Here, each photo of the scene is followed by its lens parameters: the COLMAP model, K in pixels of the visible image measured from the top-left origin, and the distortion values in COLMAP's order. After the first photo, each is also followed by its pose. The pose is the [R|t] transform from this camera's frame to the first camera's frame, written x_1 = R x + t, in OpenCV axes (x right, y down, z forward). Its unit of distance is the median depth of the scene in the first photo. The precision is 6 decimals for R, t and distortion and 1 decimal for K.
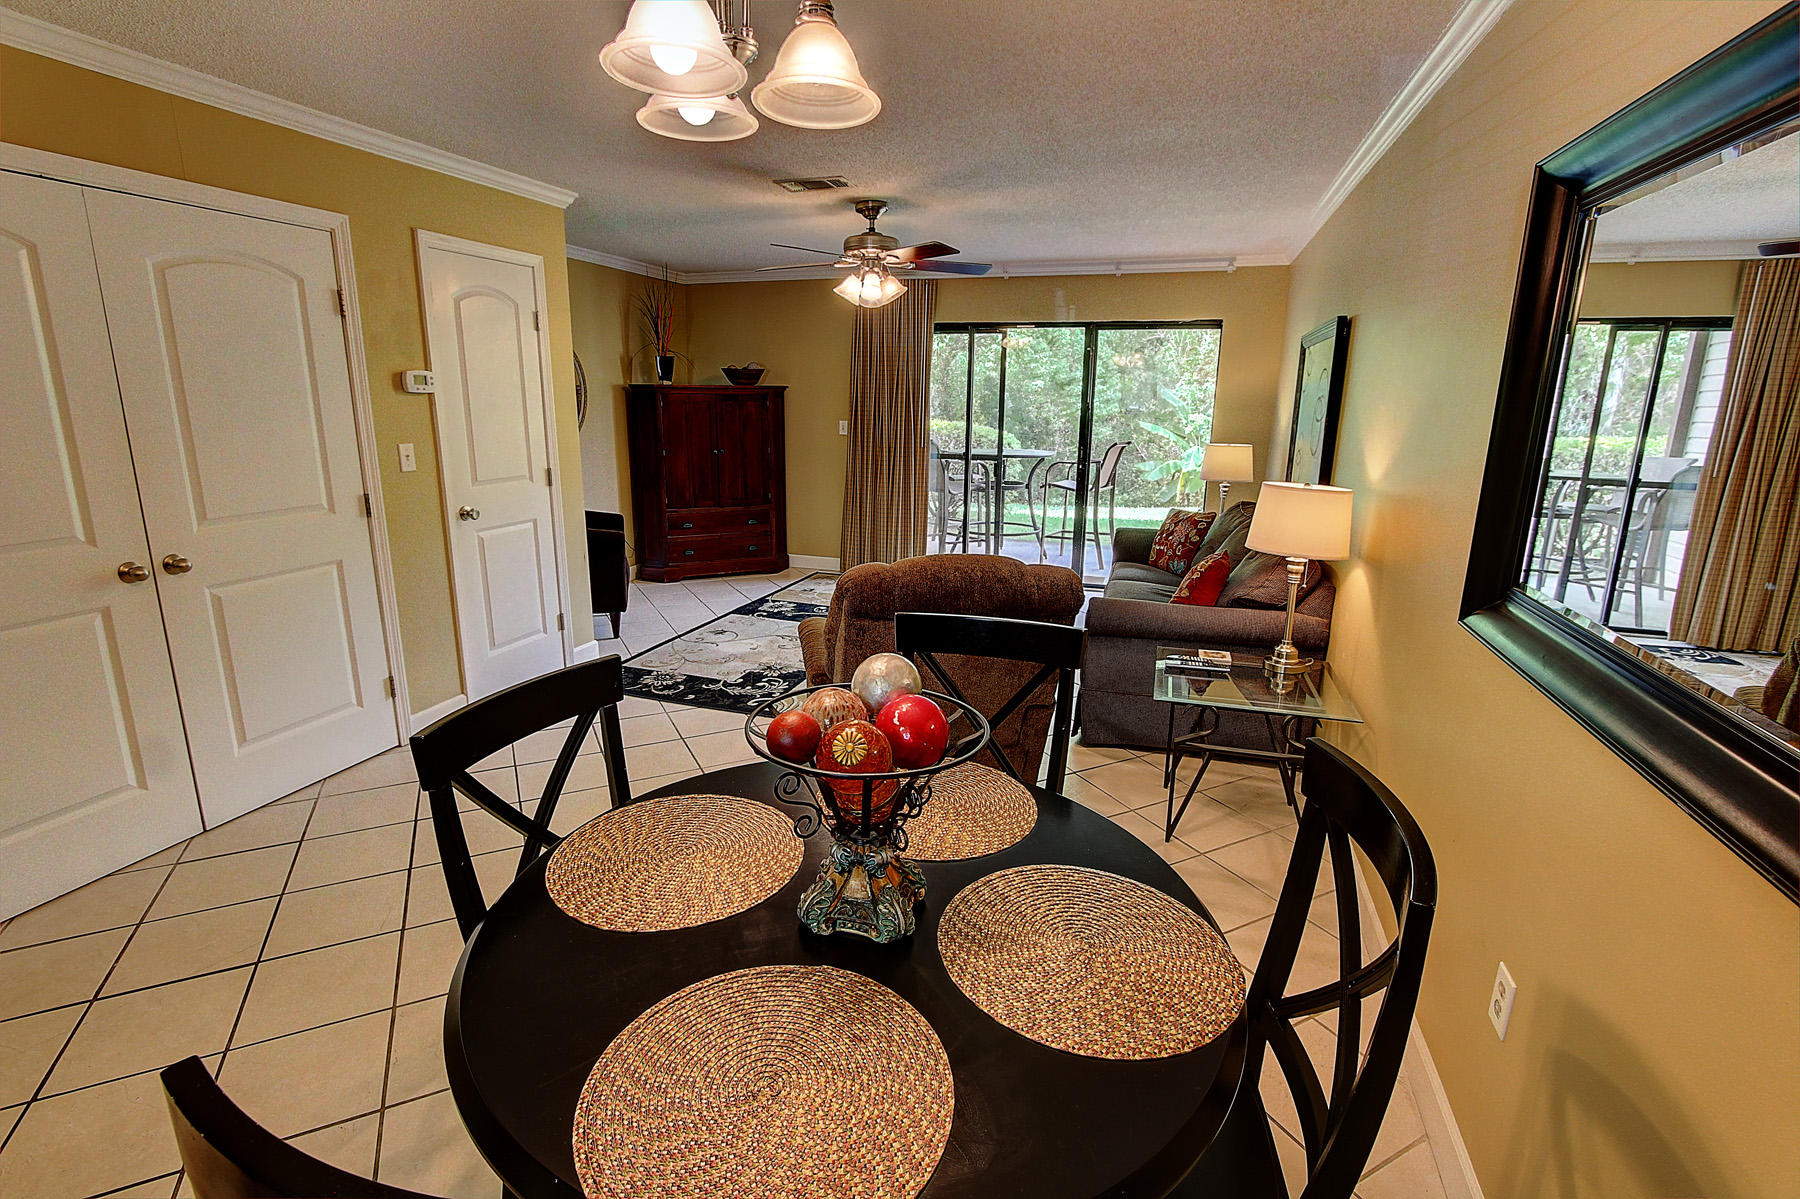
lens RADIAL K [[825.1, 0, 891.3], [0, 825.1, 589.9], [0, 0, 1]] dist [-0.022327, 0.000273]
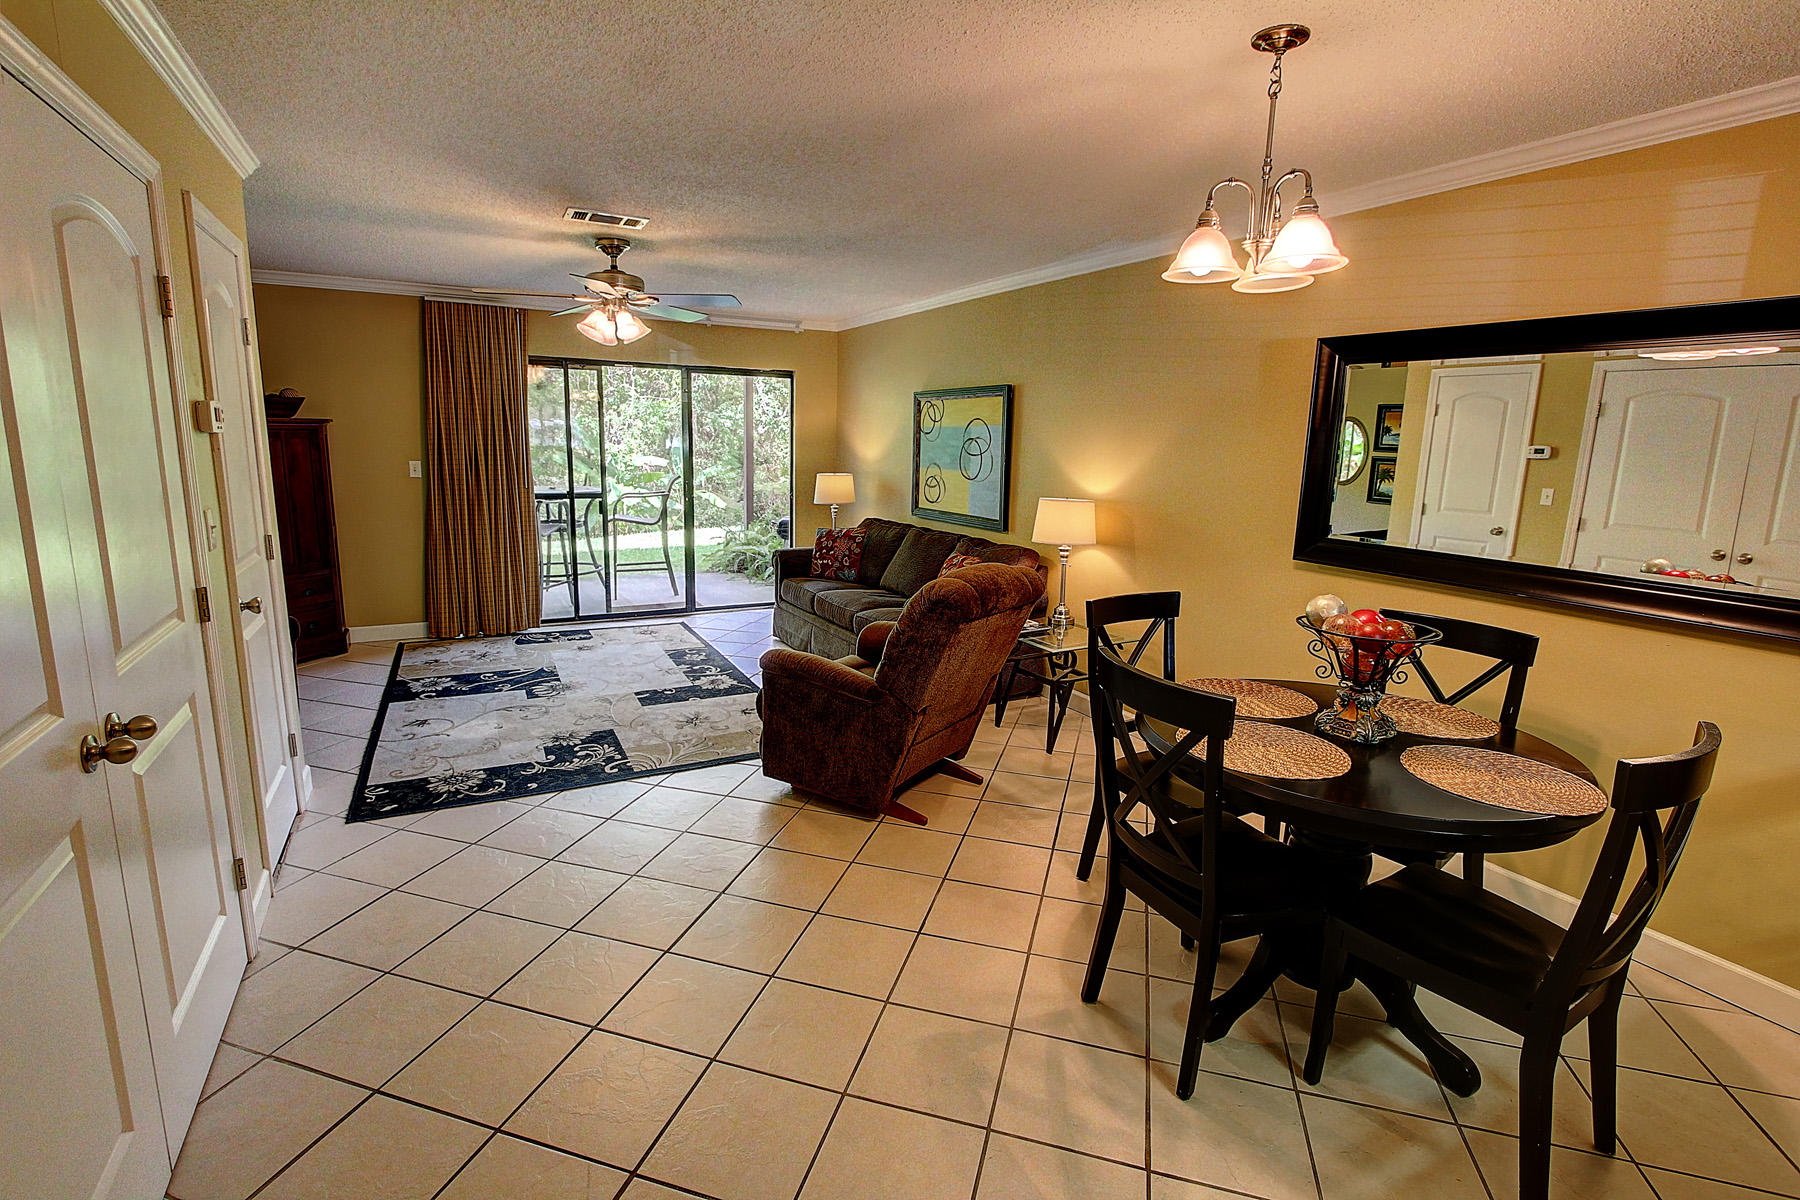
lens RADIAL K [[825.1, 0, 891.3], [0, 825.1, 590.4], [0, 0, 1]] dist [-0.022327, 0.000273]
pose [[0.682443, -0.129146, 0.719439, -0.478325], [0.153887, 0.987592, 0.031308, -0.032816], [-0.714556, 0.089346, 0.693850, 0.104198]]
